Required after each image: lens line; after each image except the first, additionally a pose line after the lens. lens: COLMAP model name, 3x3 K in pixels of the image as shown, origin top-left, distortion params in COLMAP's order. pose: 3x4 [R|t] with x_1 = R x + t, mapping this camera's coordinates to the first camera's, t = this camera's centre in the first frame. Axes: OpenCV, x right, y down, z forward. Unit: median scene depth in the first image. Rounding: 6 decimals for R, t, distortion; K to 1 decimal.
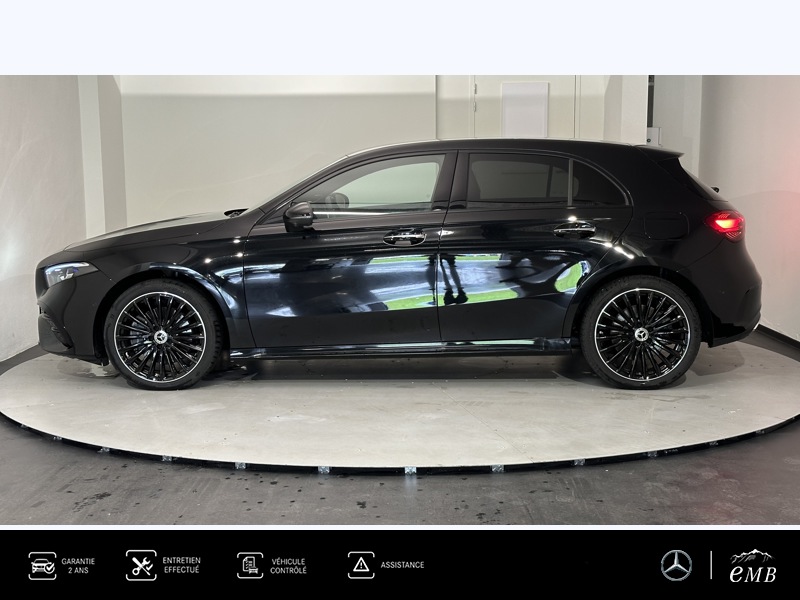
lens RADIAL K [[1093.6, 0, 399.2], [0, 1093.6, 289.8], [0, 0, 1]] dist [0.139208, 0.000000]
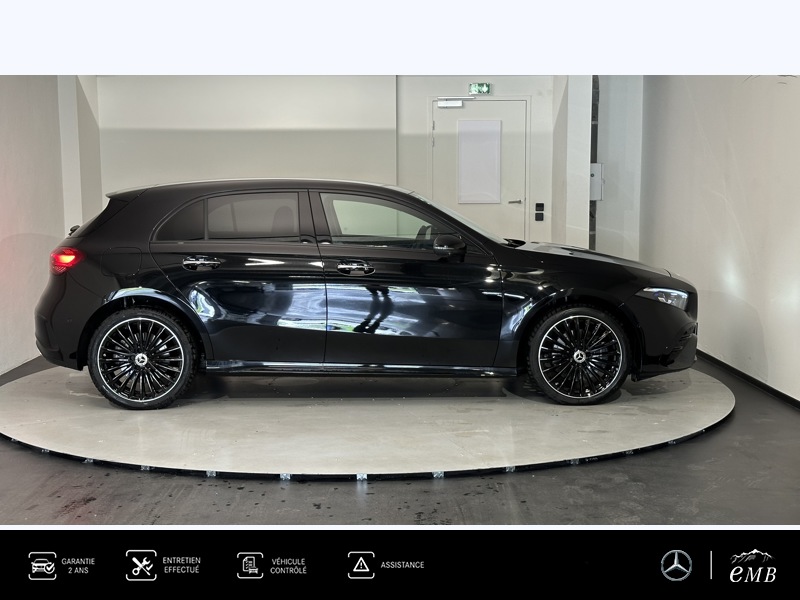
lens RADIAL K [[1093.6, 0, 399.0], [0, 1093.6, 291.5], [0, 0, 1]] dist [0.139208, 0.000000]
pose [[0.999675, 0.001374, 0.025446, 0.019140], [-0.000974, 0.999876, -0.015728, -0.009292], [-0.025465, 0.015698, 0.999552, -0.136335]]
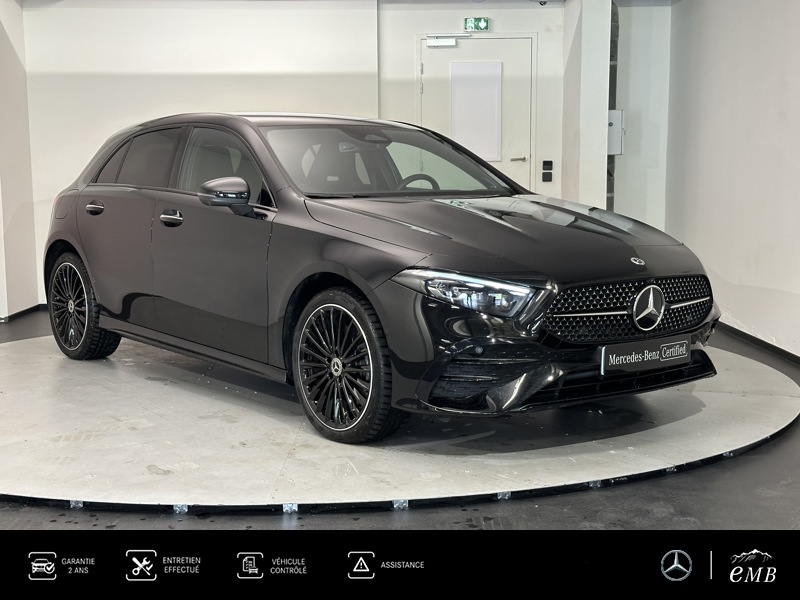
lens RADIAL K [[1093.6, 0, 398.4], [0, 1093.6, 303.9], [0, 0, 1]] dist [0.139208, 0.000000]
pose [[0.999849, -0.001030, 0.017340, 0.072558], [0.000936, 0.999985, 0.005420, 0.012457], [-0.017346, -0.005403, 0.999835, 0.199880]]
